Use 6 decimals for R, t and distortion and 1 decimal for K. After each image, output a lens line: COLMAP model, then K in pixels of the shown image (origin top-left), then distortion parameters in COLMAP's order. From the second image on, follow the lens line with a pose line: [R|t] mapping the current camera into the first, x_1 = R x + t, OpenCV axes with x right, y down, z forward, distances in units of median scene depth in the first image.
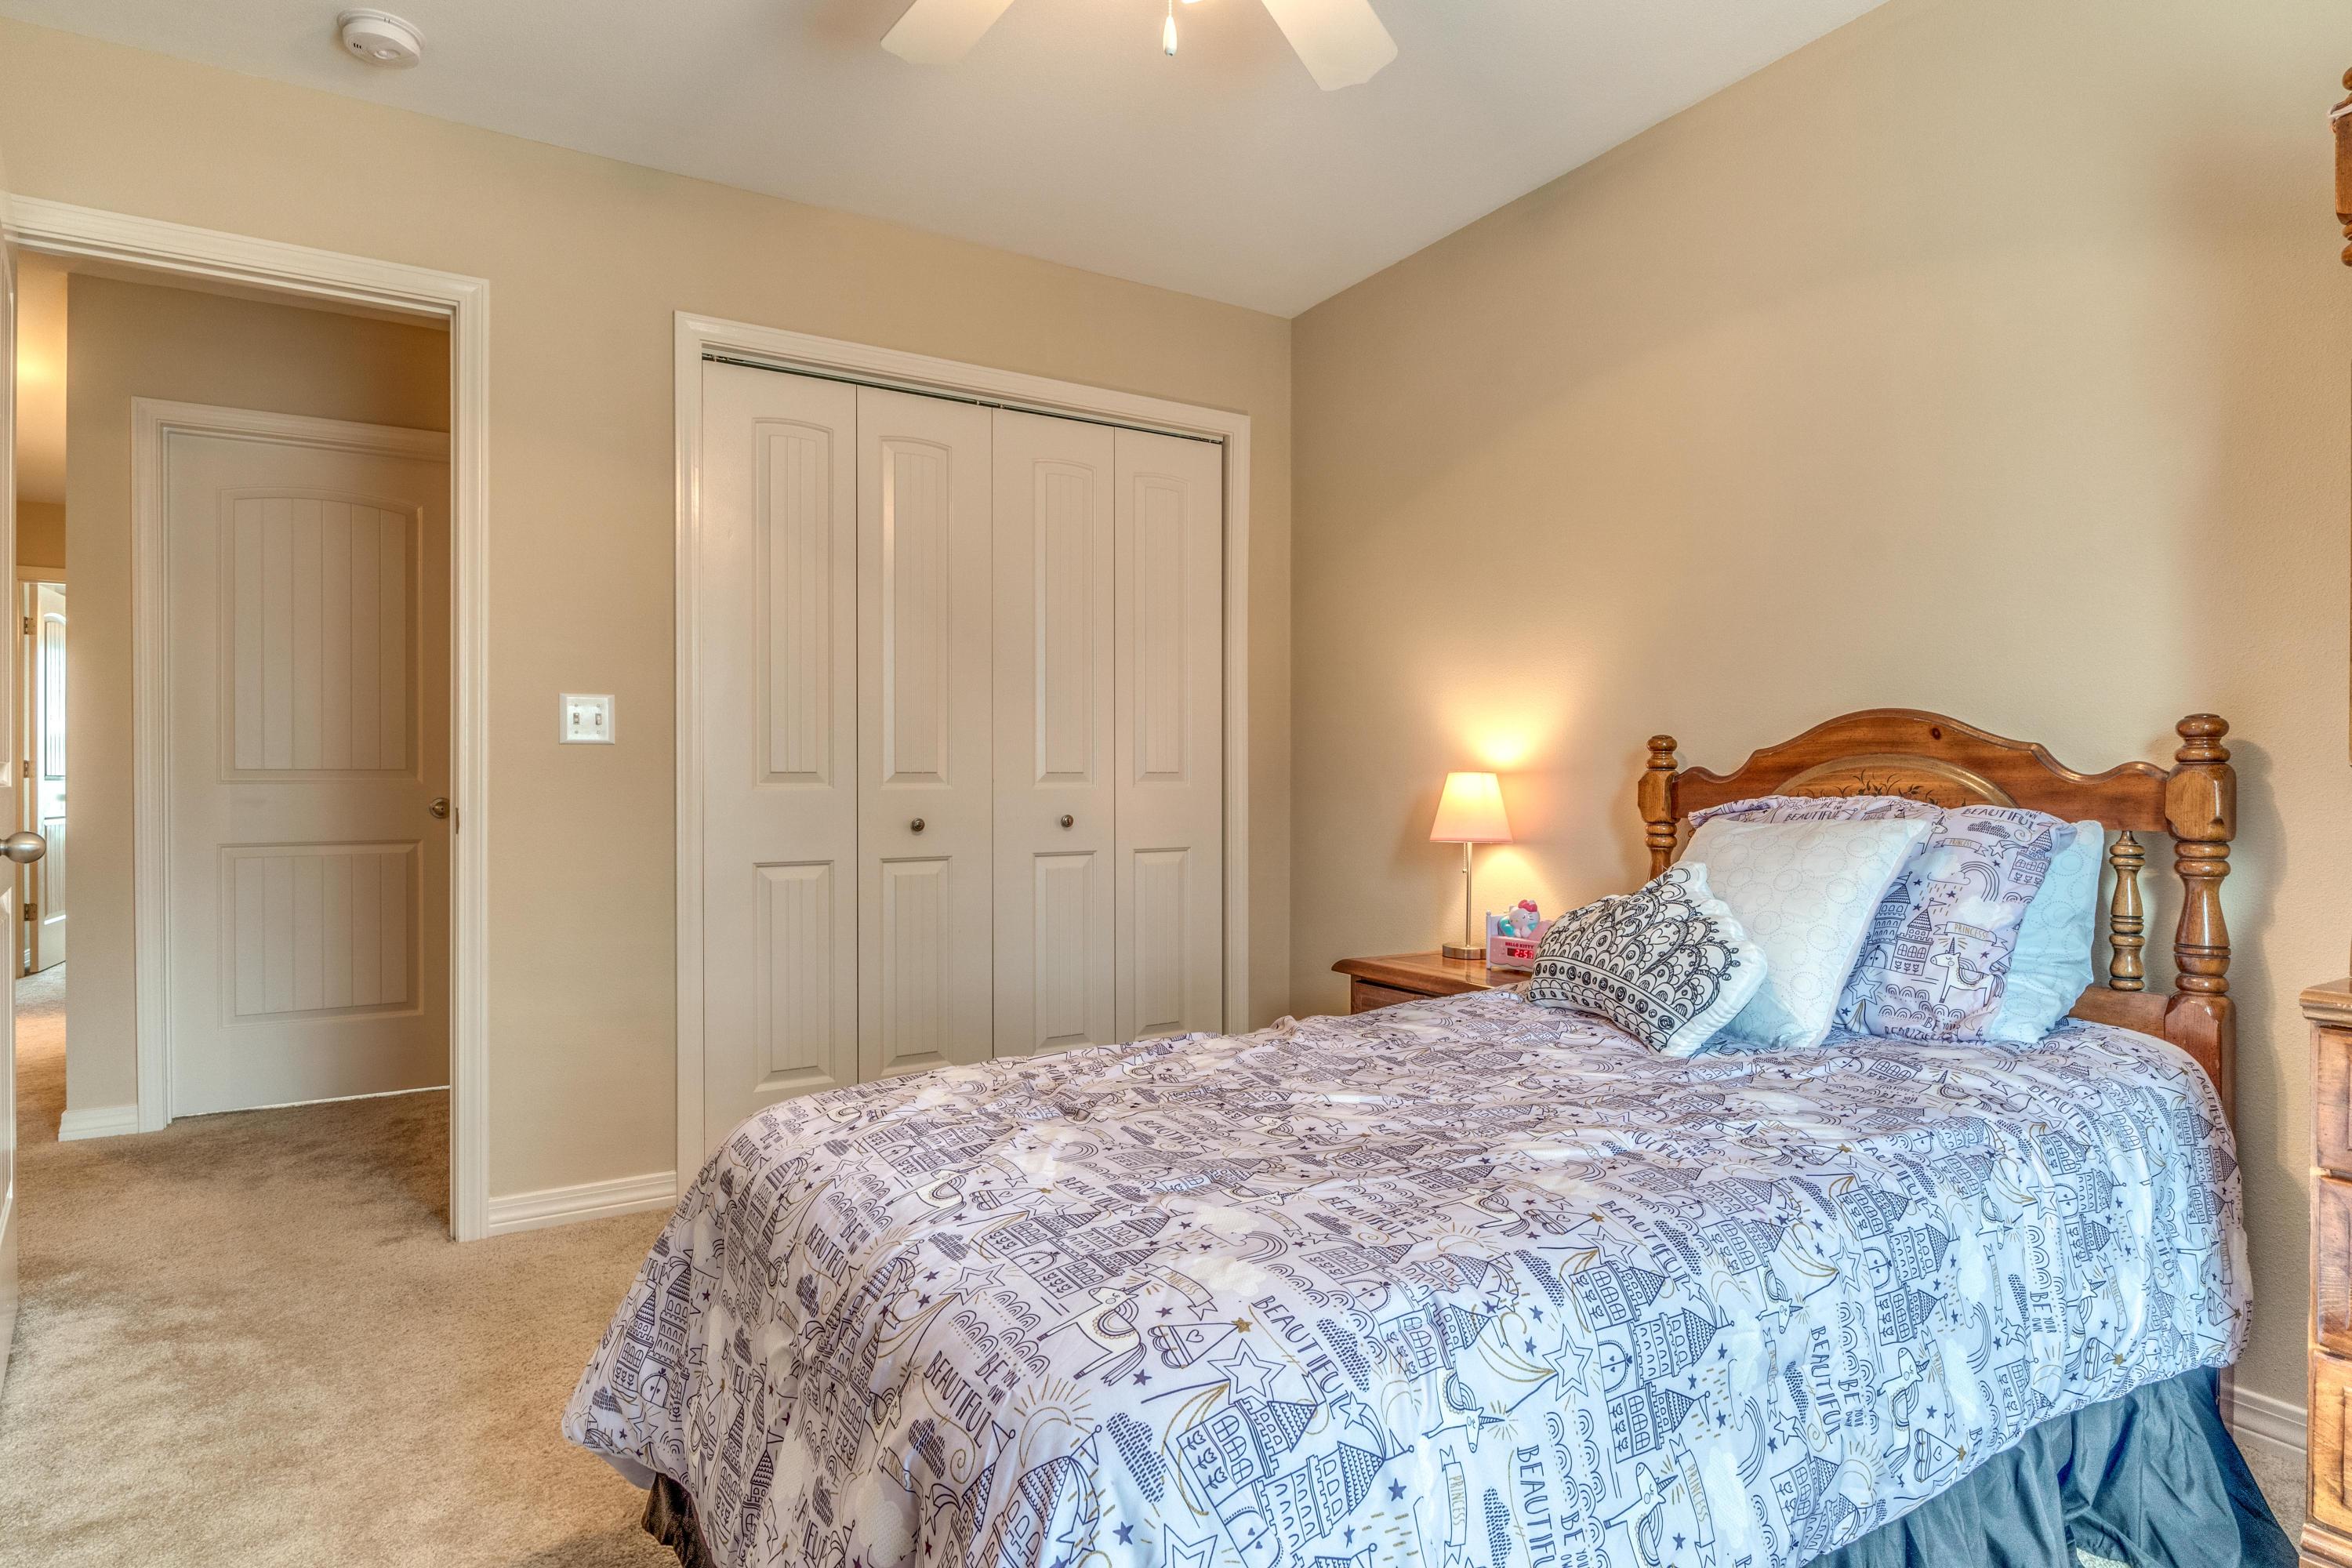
lens RADIAL K [[1244.9, 0, 1175.7], [0, 1244.9, 782.1], [0, 0, 1]] dist [0.000891, 0.000050]
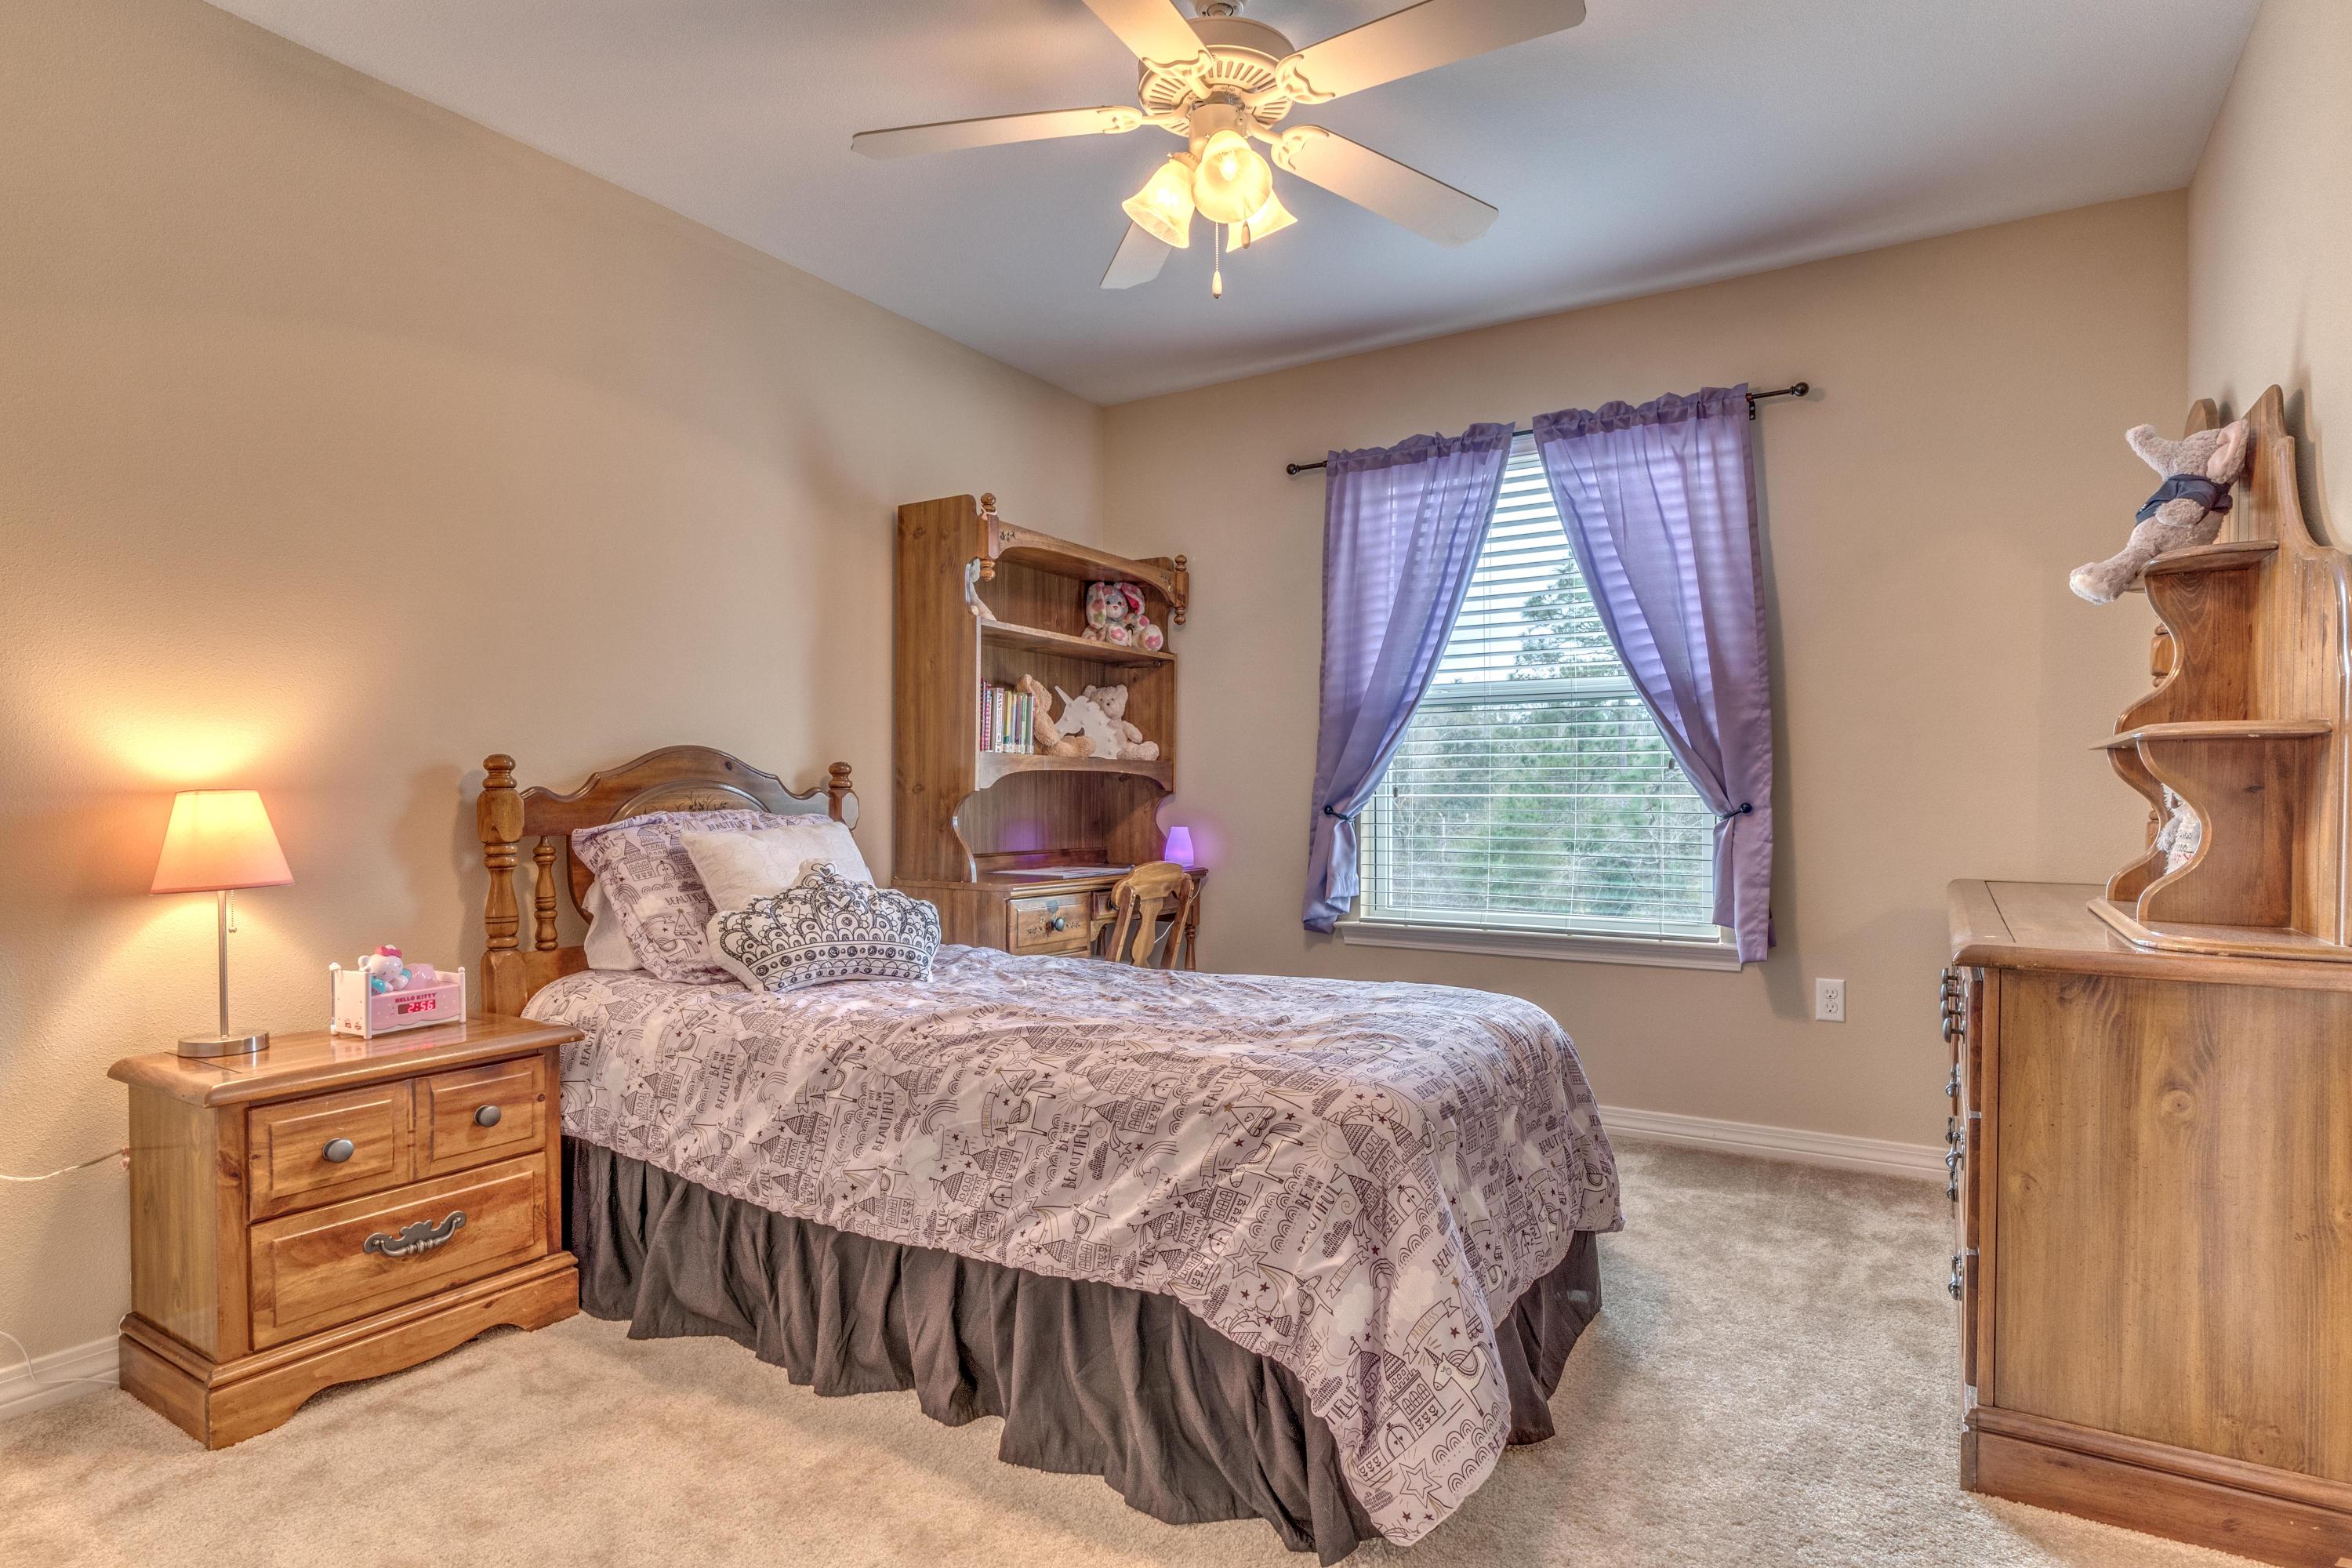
lens RADIAL K [[1244.9, 0, 1175.3], [0, 1244.9, 791.4], [0, 0, 1]] dist [0.000891, 0.000050]
pose [[-0.441956, -0.001981, 0.897034, -0.826729], [0.003863, 0.999984, 0.004111, -0.011980], [-0.897028, 0.005282, -0.441942, 1.060899]]
